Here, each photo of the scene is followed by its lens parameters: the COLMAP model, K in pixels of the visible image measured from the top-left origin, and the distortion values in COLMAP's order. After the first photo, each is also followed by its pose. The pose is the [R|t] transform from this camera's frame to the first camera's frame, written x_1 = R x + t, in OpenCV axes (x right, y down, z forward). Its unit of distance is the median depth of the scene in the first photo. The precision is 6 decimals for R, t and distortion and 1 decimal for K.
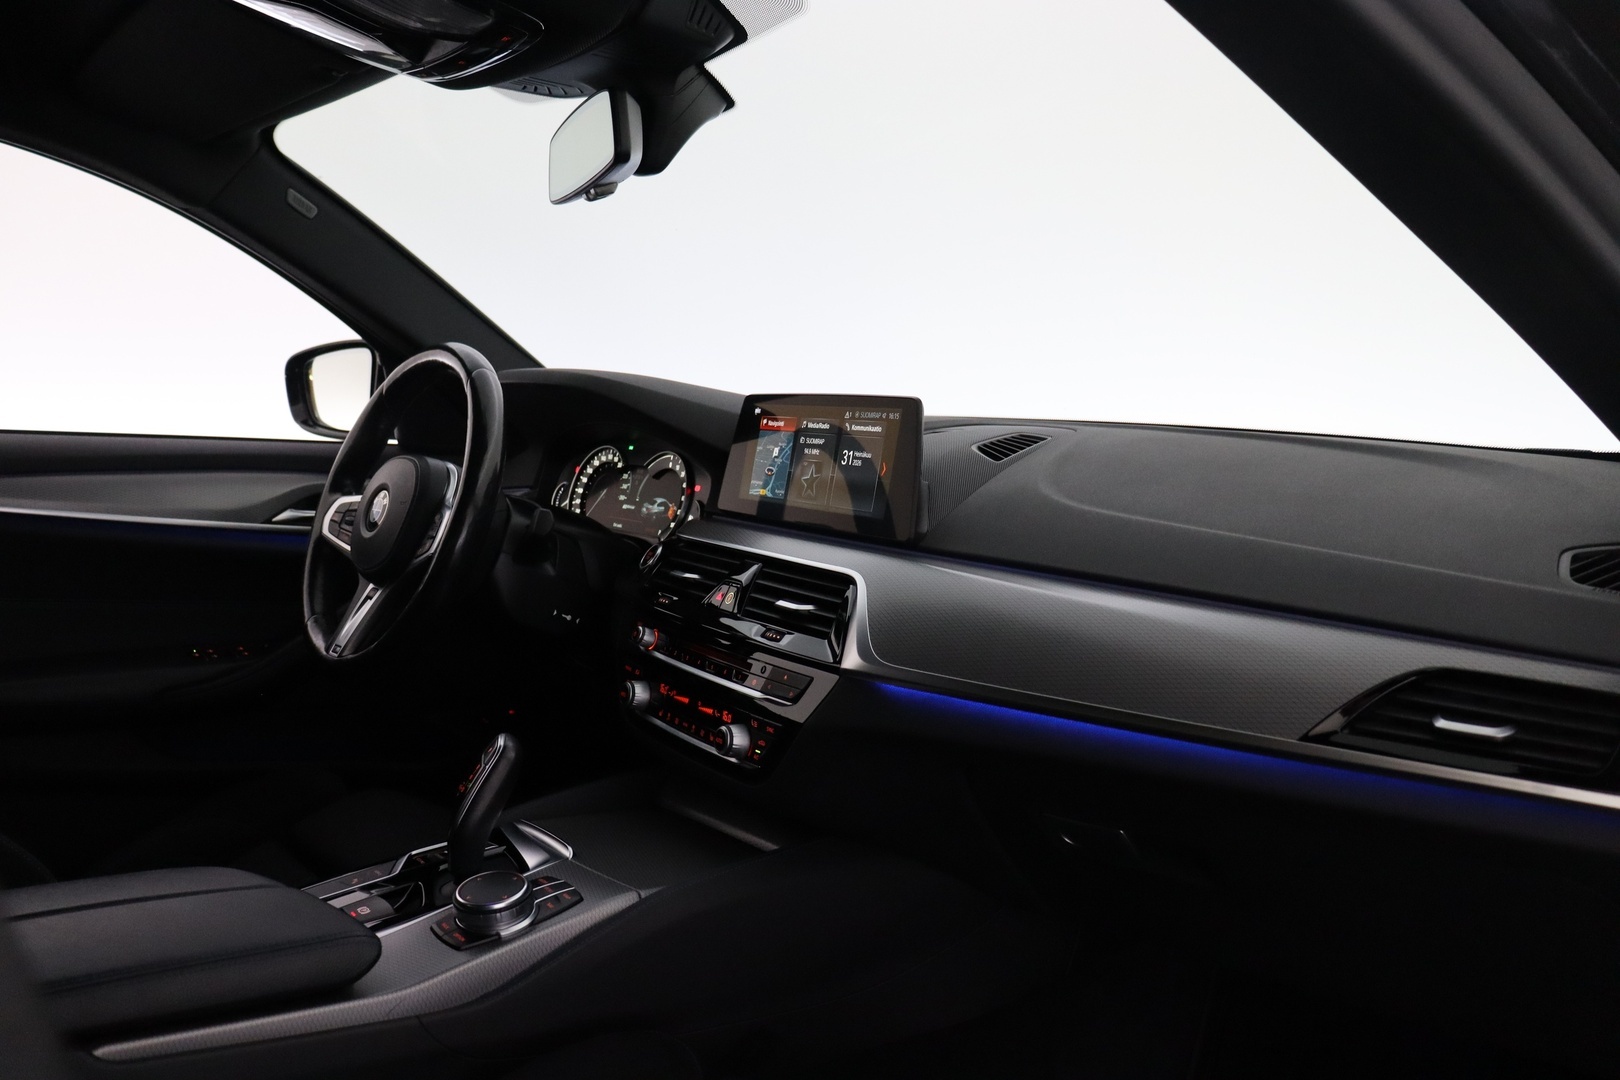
lens RADIAL K [[1340.7, 0, 811.2], [0, 1340.7, 504.9], [0, 0, 1]] dist [-0.181107, 0.149436]
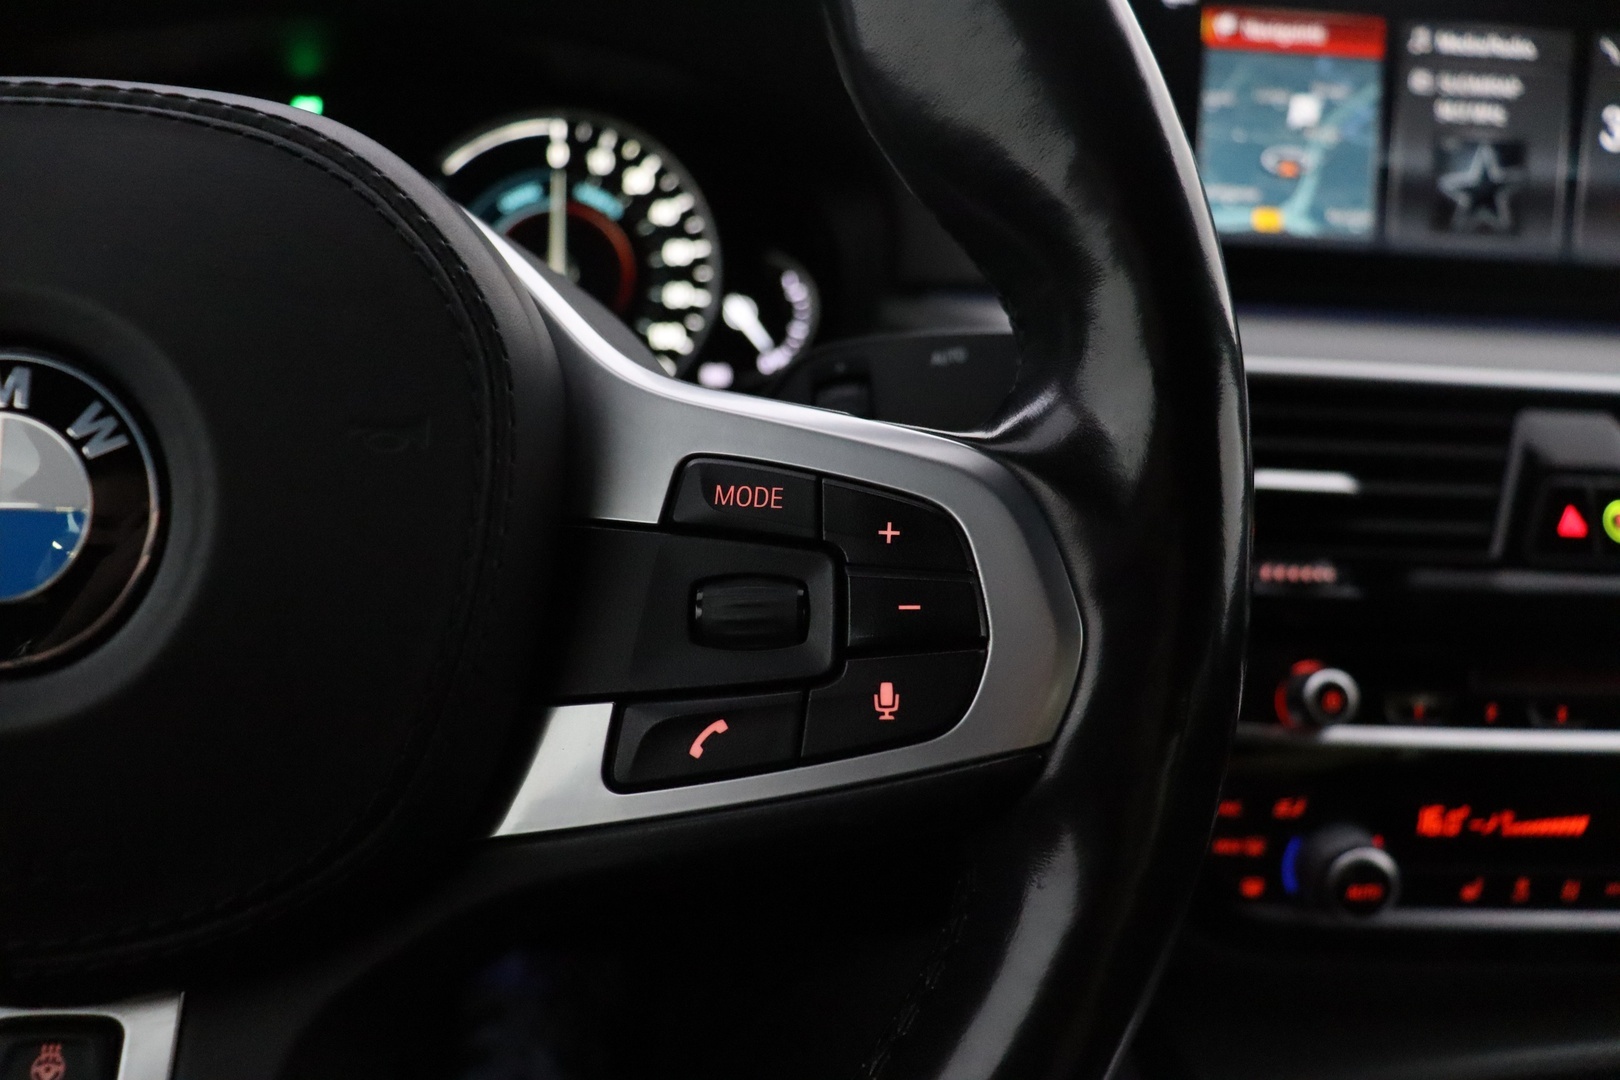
lens RADIAL K [[1340.7, 0, 811.2], [0, 1340.7, 504.9], [0, 0, 1]] dist [-0.181107, 0.149436]
pose [[0.526059, -0.251330, 0.812463, -0.459157], [0.044016, 0.962100, 0.269119, -0.040479], [-0.849308, -0.105811, 0.517184, 1.000251]]
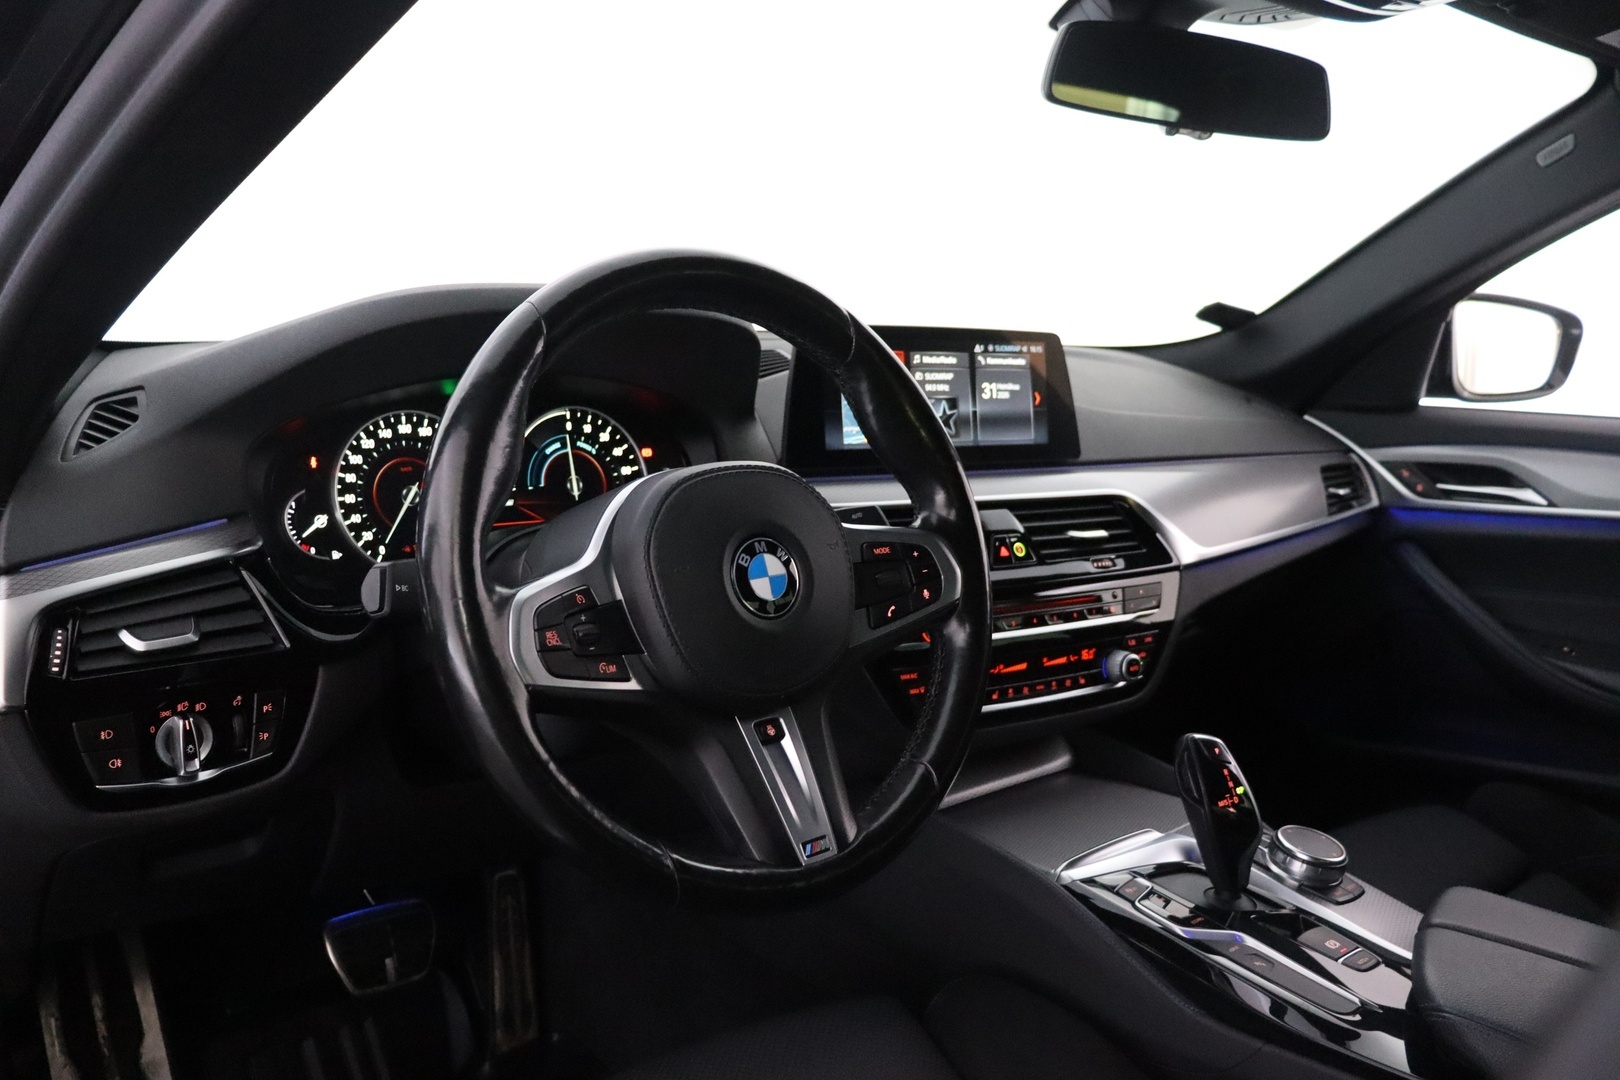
lens RADIAL K [[1340.7, 0, 811.2], [0, 1340.7, 504.9], [0, 0, 1]] dist [-0.181107, 0.149436]
pose [[-0.003353, -0.189122, 0.981948, -0.989025], [0.029575, 0.981505, 0.189137, -0.146558], [-0.999557, 0.029675, 0.002302, 1.138128]]
